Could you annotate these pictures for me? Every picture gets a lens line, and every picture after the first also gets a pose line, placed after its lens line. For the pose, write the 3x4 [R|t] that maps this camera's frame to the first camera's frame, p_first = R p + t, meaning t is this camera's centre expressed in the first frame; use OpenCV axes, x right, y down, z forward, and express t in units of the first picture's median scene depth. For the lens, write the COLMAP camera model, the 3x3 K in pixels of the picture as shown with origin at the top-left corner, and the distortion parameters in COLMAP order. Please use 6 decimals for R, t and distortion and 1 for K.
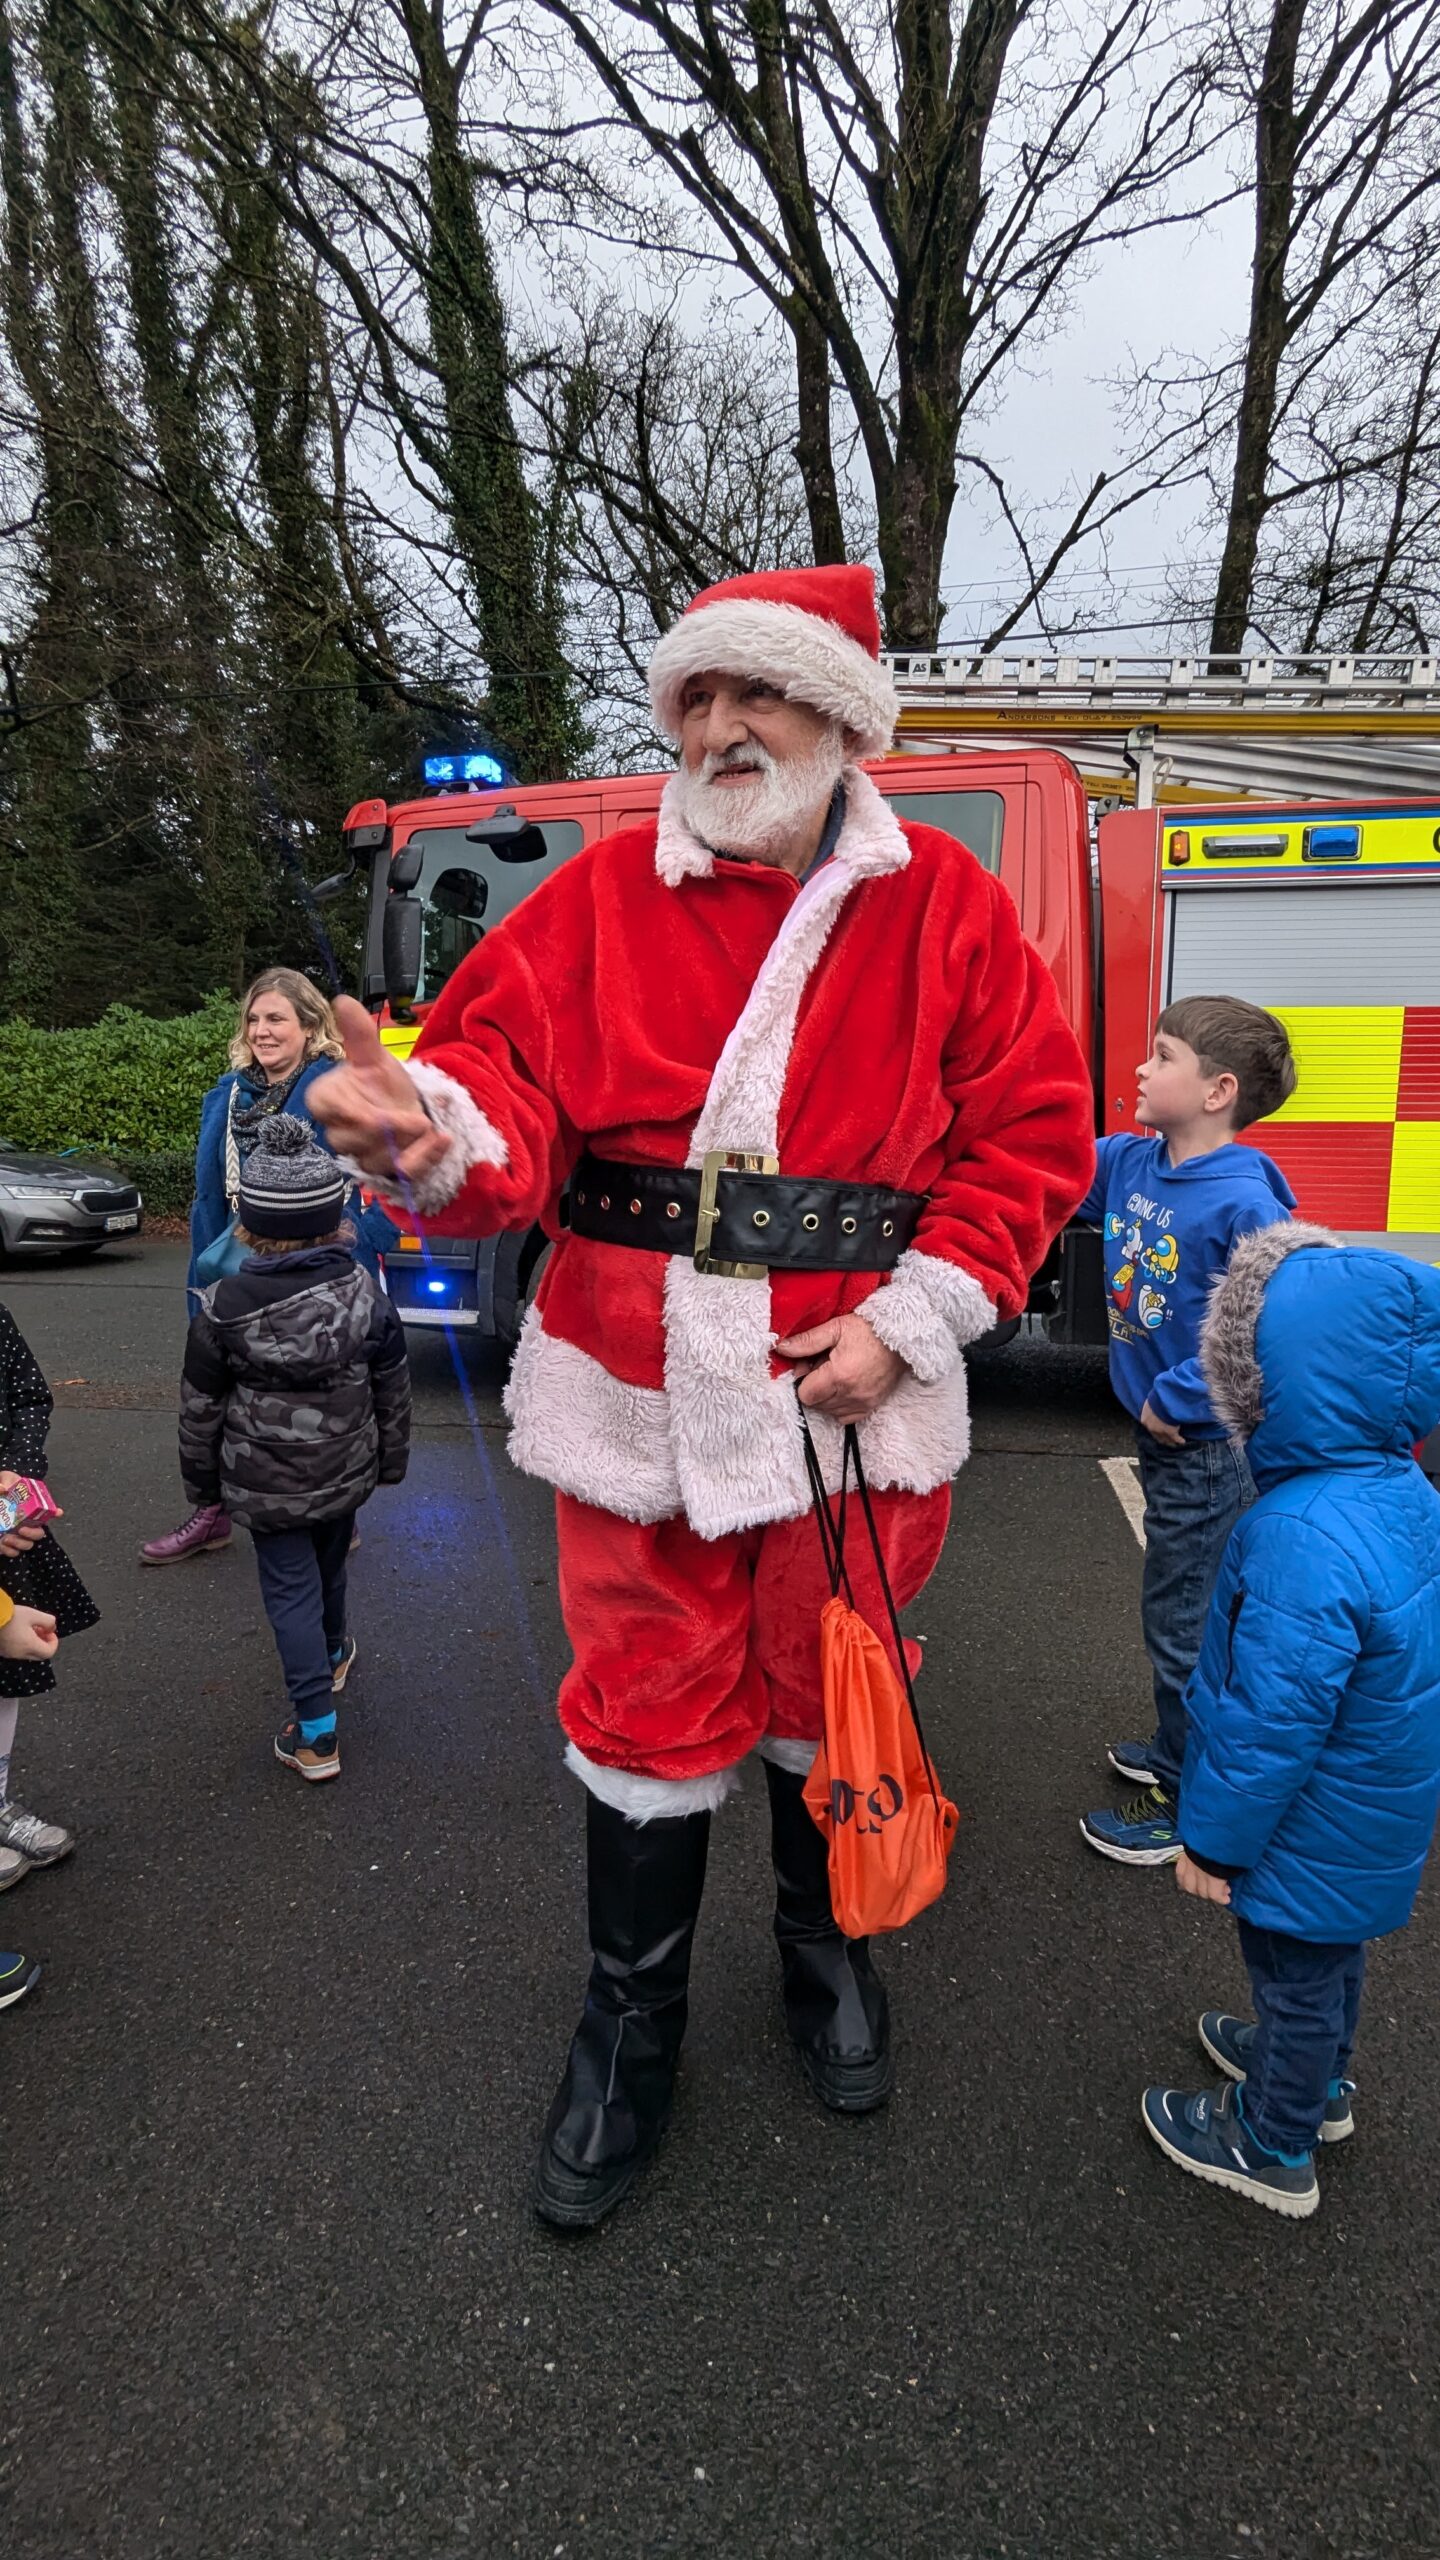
lens RADIAL K [[1220.8, 0, 714.9], [0, 1220.8, 1282.9], [0, 0, 1]] dist [-0.002065, 0.003372]
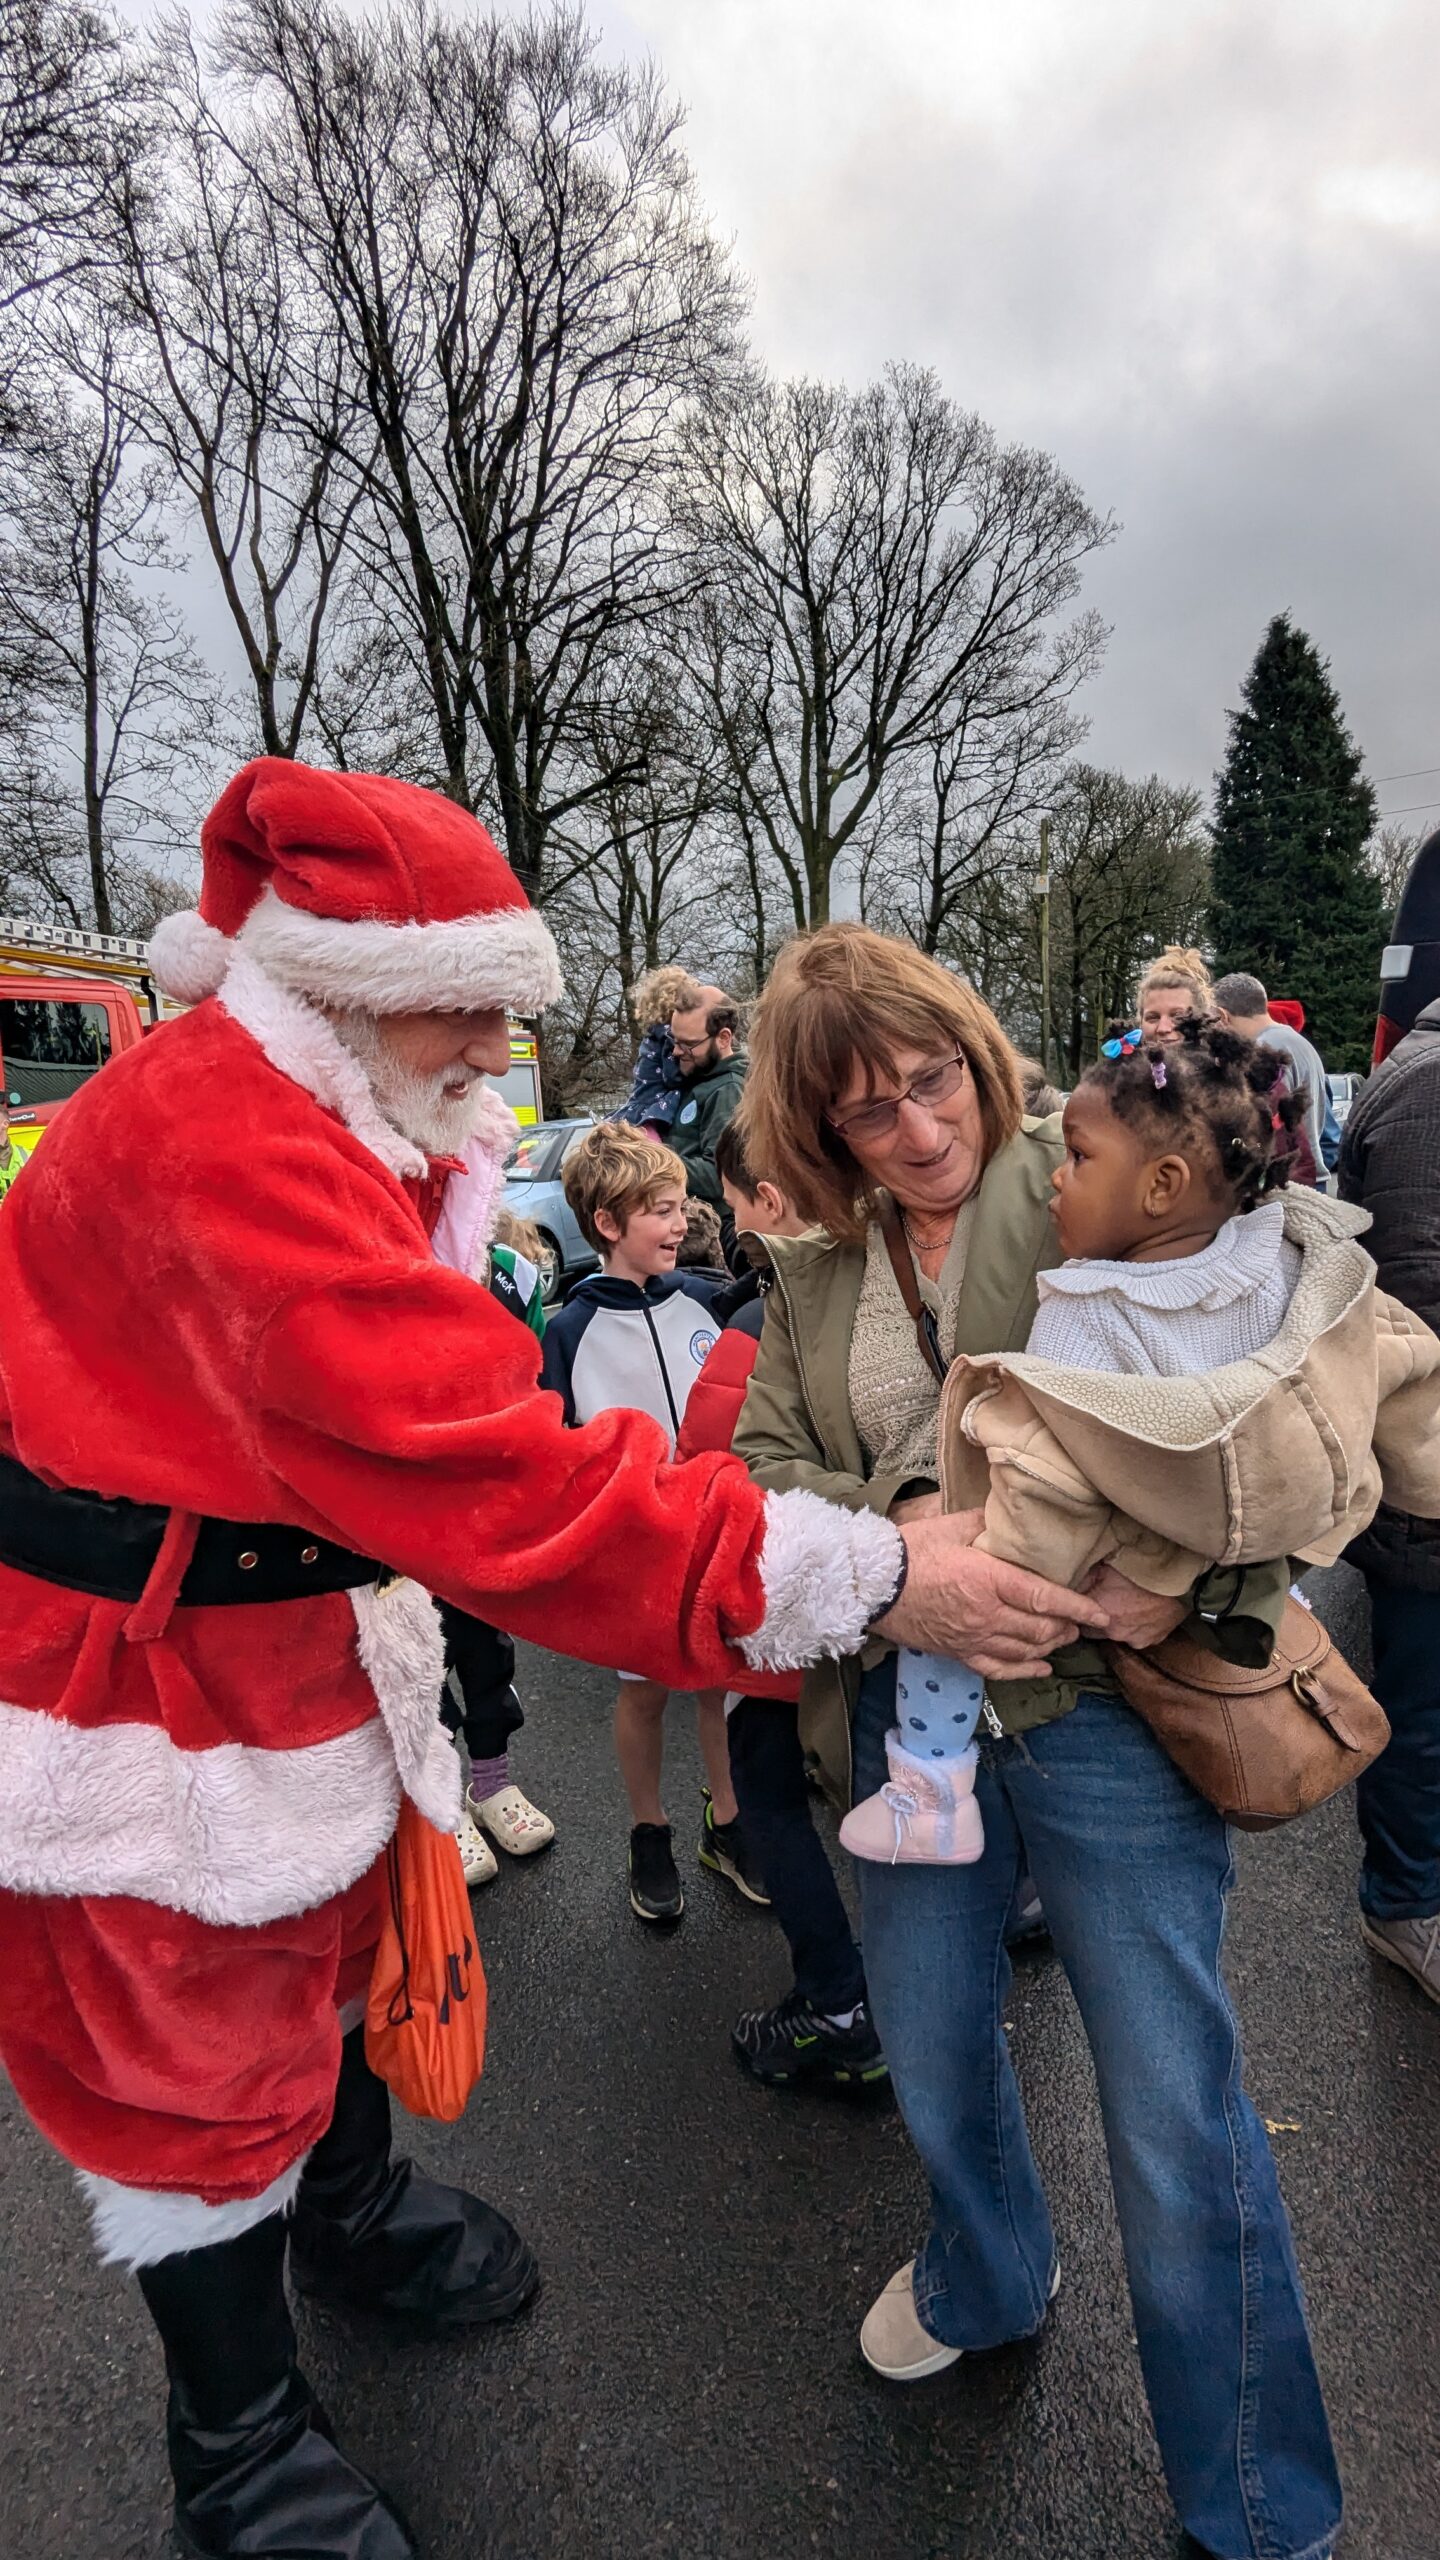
lens RADIAL K [[1220.8, 0, 730.5], [0, 1220.8, 1289.9], [0, 0, 1]] dist [-0.002065, 0.003372]
pose [[0.342739, -0.150665, 0.927270, -0.438412], [0.189884, 0.977793, 0.088689, 0.014191], [-0.920040, 0.145676, 0.363736, -0.176213]]
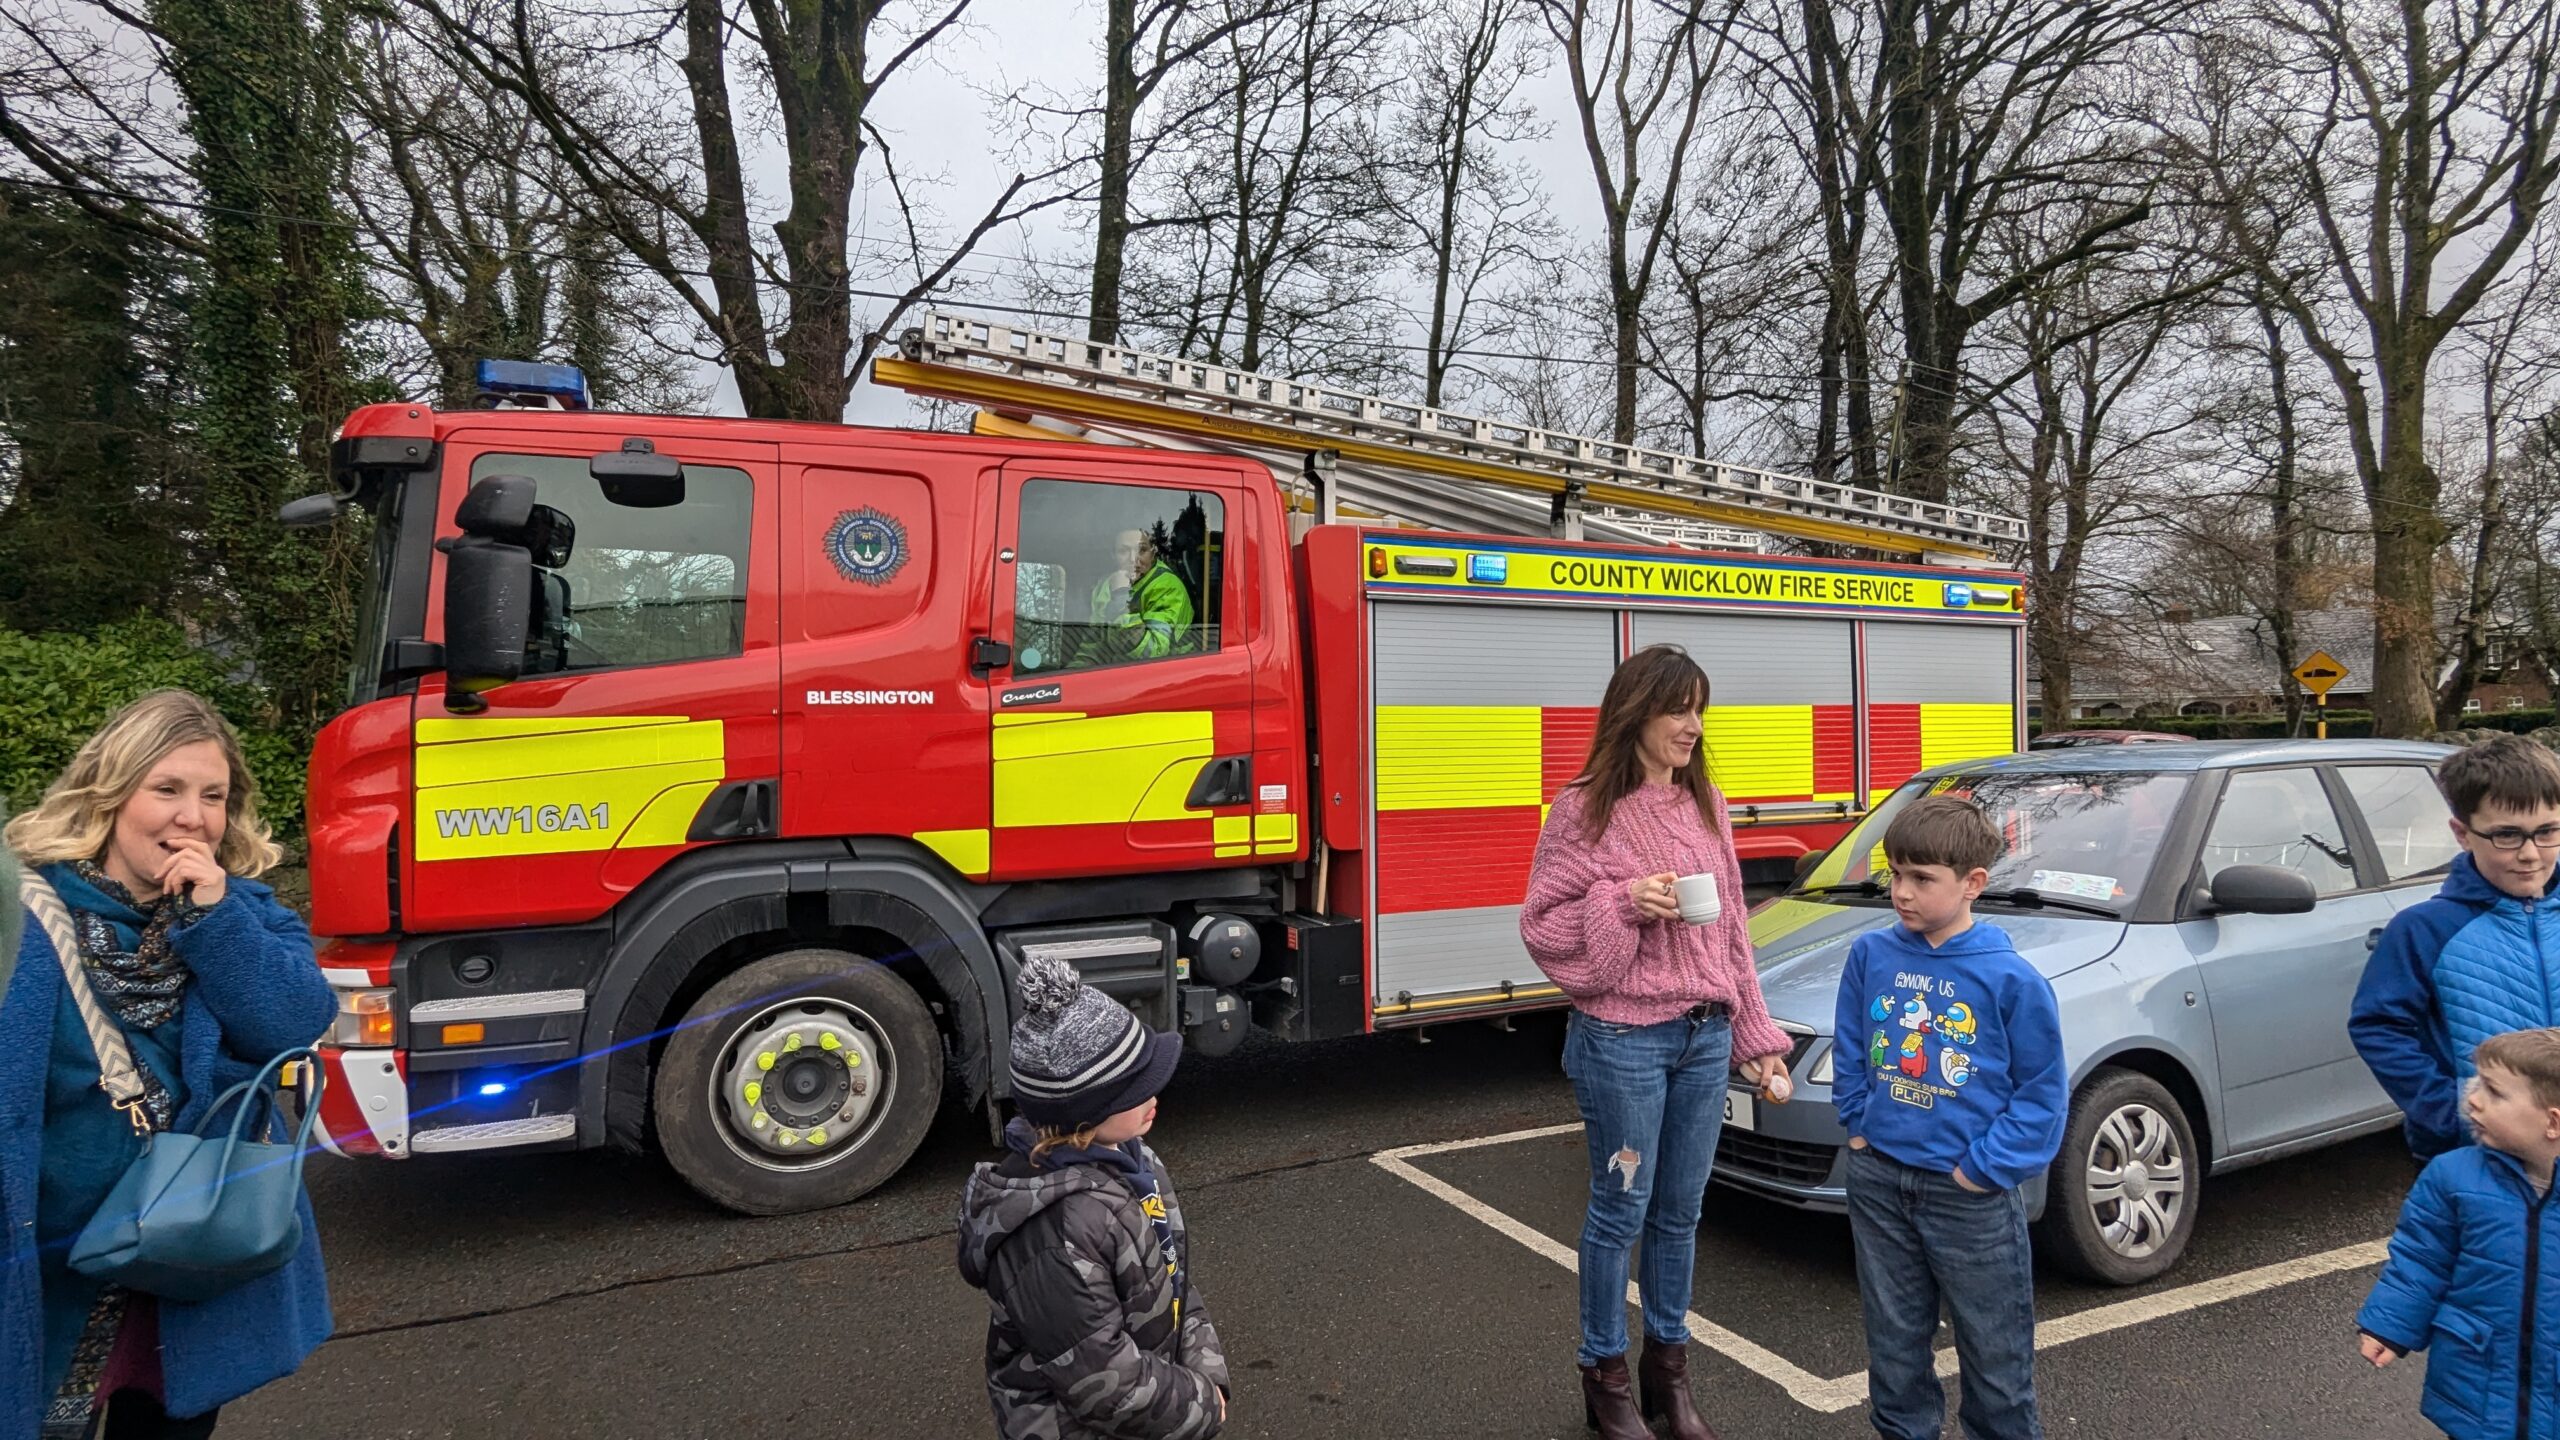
lens RADIAL K [[1220.8, 0, 1292.6], [0, 1220.8, 723.2], [0, 0, 1]] dist [-0.002065, 0.003372]
pose [[0.814133, -0.006406, 0.580643, -0.106800], [0.093013, 0.988466, -0.119511, -0.031813], [-0.573180, 0.151305, 0.805339, 0.065649]]
